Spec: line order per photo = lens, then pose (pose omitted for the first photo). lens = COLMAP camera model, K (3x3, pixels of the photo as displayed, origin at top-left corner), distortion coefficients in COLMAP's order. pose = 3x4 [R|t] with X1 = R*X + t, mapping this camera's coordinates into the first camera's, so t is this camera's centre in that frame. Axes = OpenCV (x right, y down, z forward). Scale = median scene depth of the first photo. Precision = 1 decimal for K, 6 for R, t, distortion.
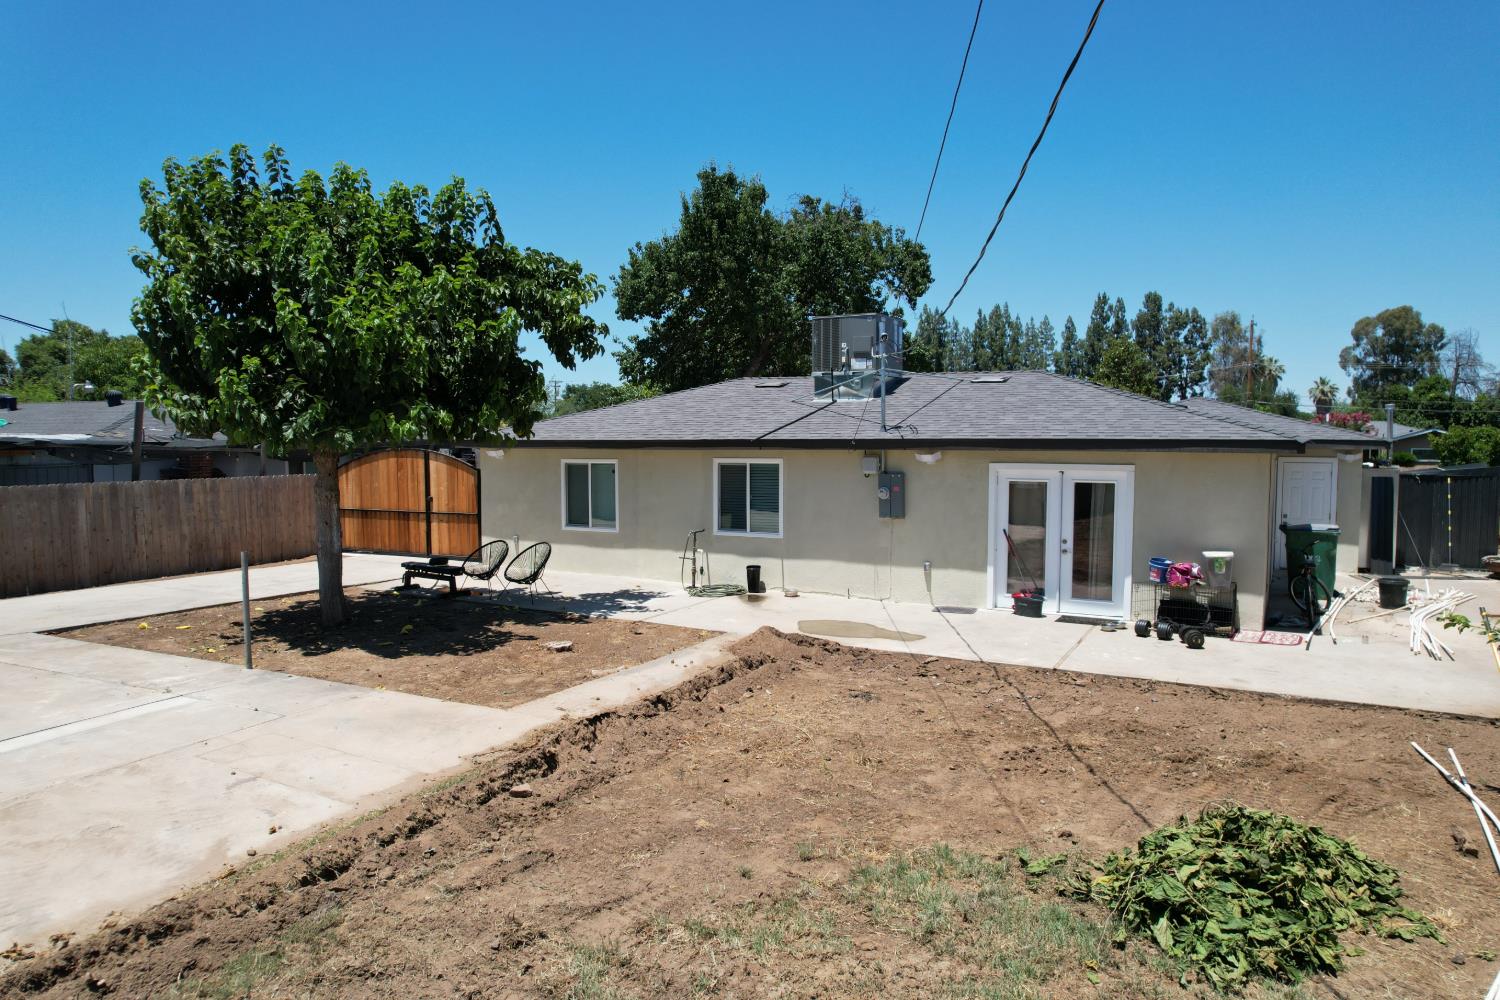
lens RADIAL K [[957.5, 0, 752.3], [0, 957.5, 504.0], [0, 0, 1]] dist [-0.082679, 0.072713]
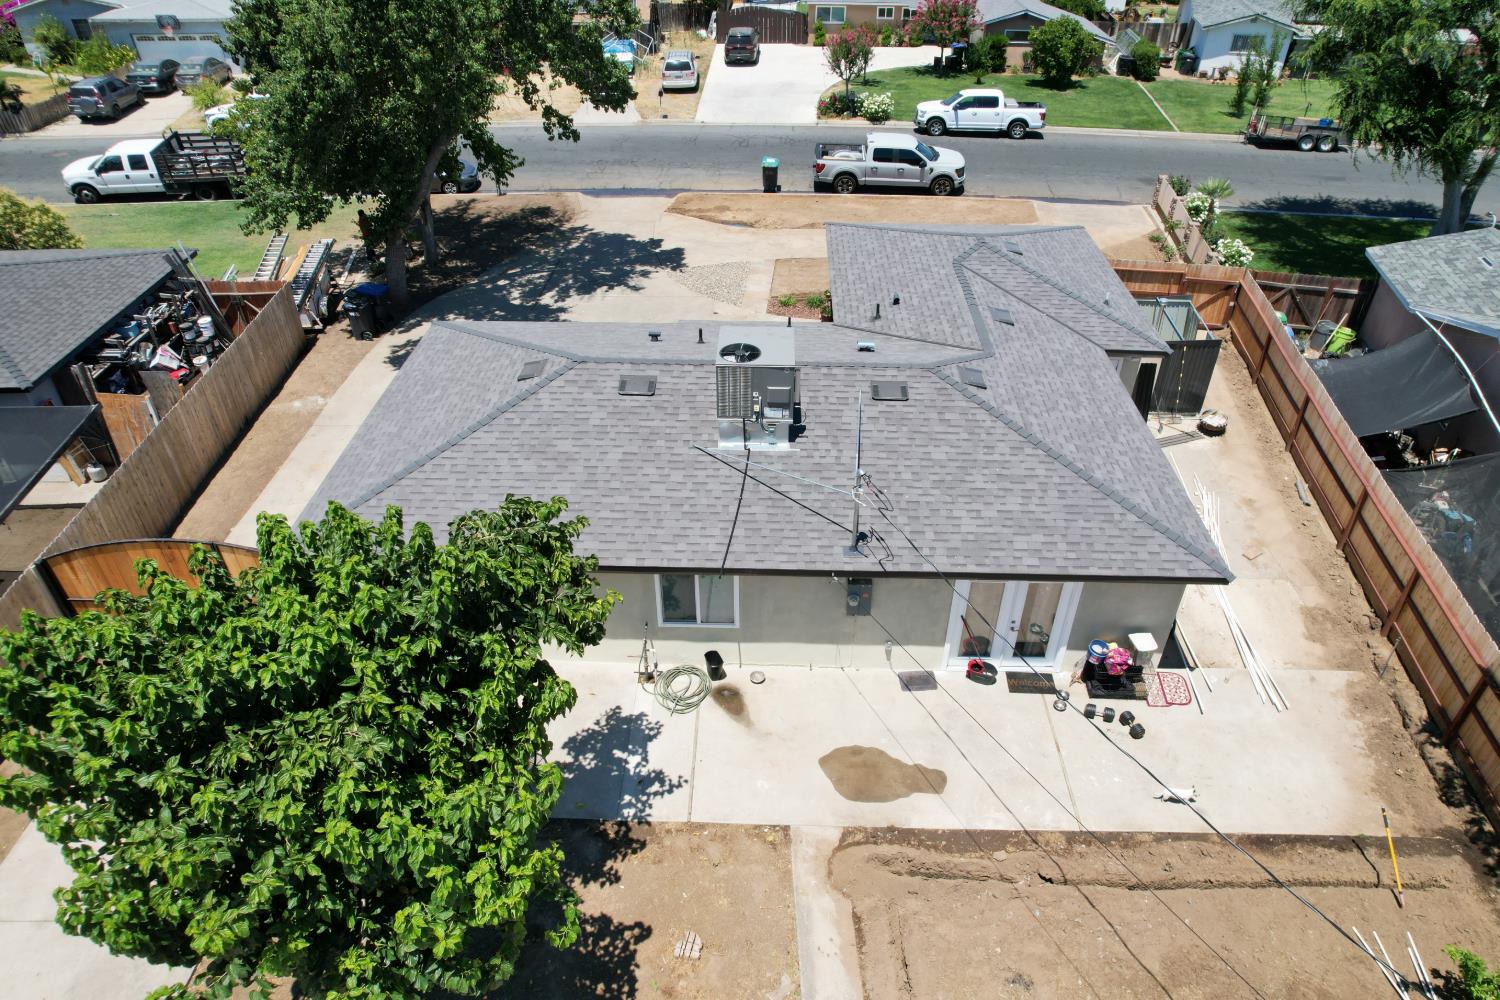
lens RADIAL K [[957.5, 0, 752.3], [0, 957.5, 504.0], [0, 0, 1]] dist [-0.082679, 0.072713]
pose [[0.884345, -0.273290, 0.378478, -0.028915], [0.029829, 0.842159, 0.538403, -0.059072], [-0.465879, -0.464845, 0.752912, 0.028736]]
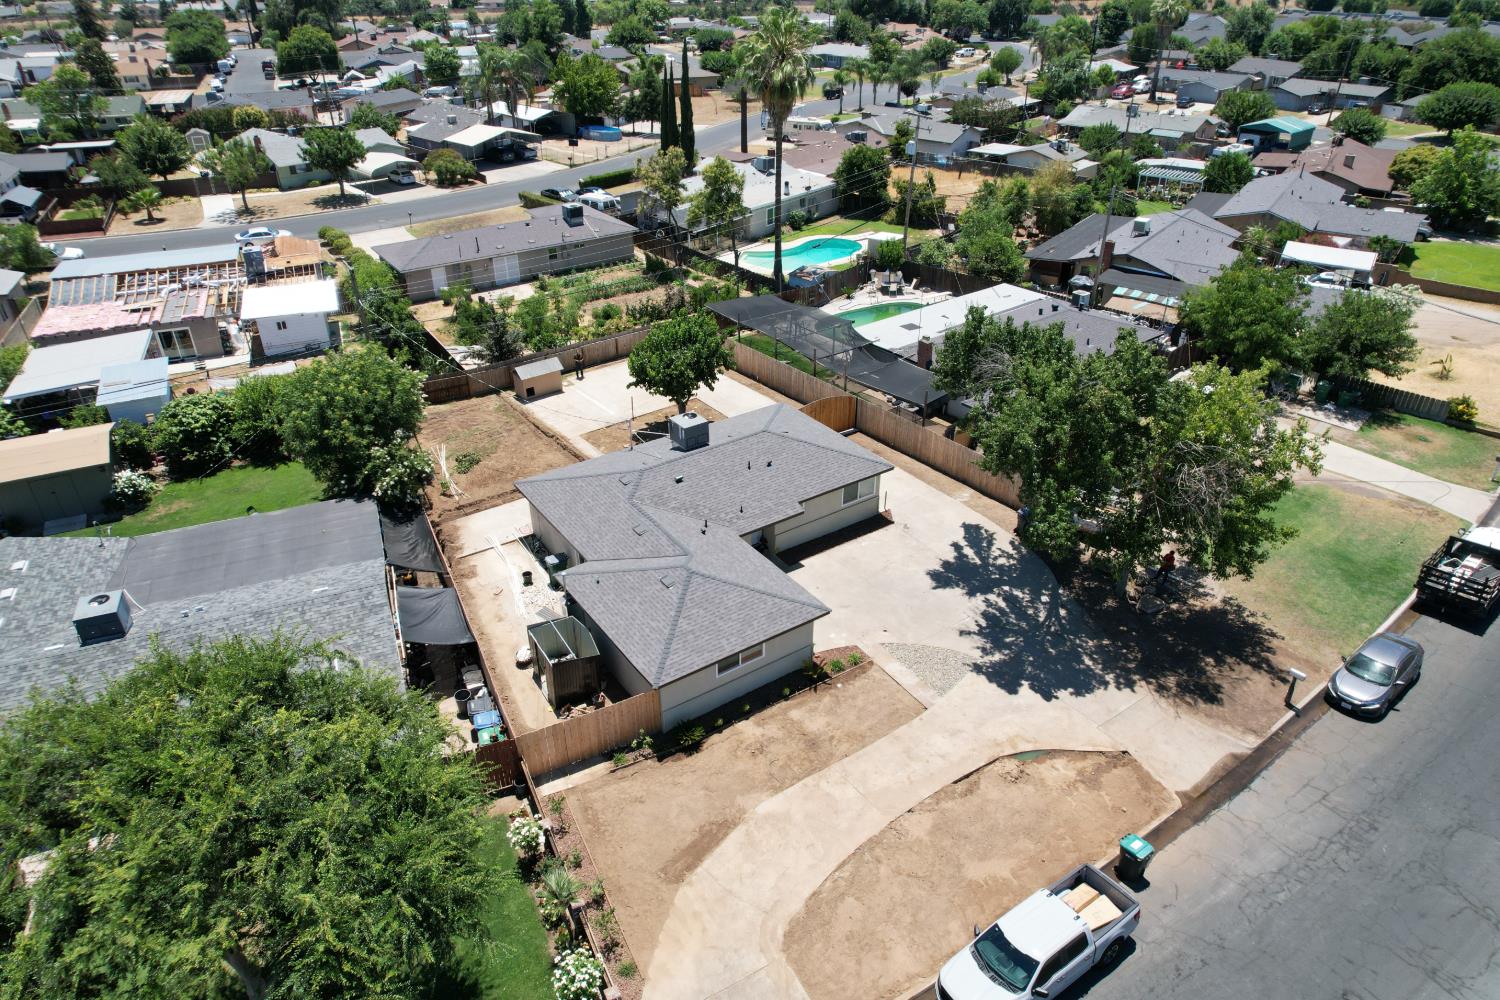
lens RADIAL K [[957.5, 0, 752.3], [0, 957.5, 504.0], [0, 0, 1]] dist [-0.082679, 0.072713]
pose [[-0.425394, 0.468456, -0.774331, 0.215165], [-0.057744, 0.839814, 0.539795, -0.142990], [0.903164, 0.274339, -0.330201, 0.215180]]
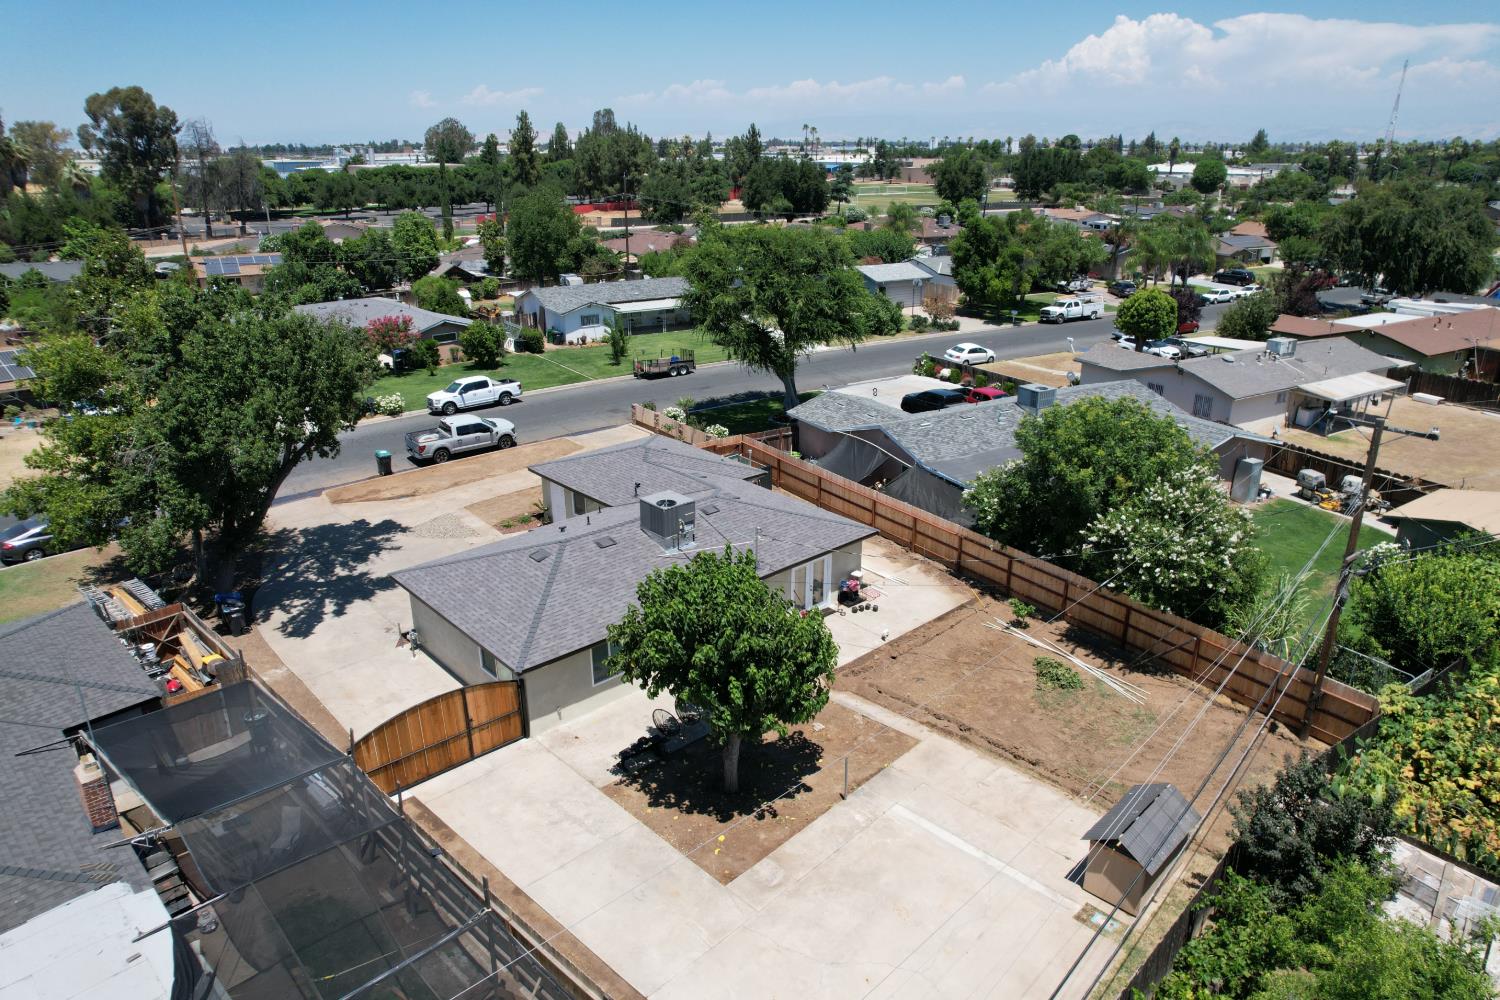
lens RADIAL K [[957.5, 0, 752.3], [0, 957.5, 504.0], [0, 0, 1]] dist [-0.082679, 0.072713]
pose [[0.306042, -0.336378, 0.890611, -0.154524], [0.063773, 0.940641, 0.333359, -0.083146], [-0.949880, -0.045225, 0.309327, 0.032014]]
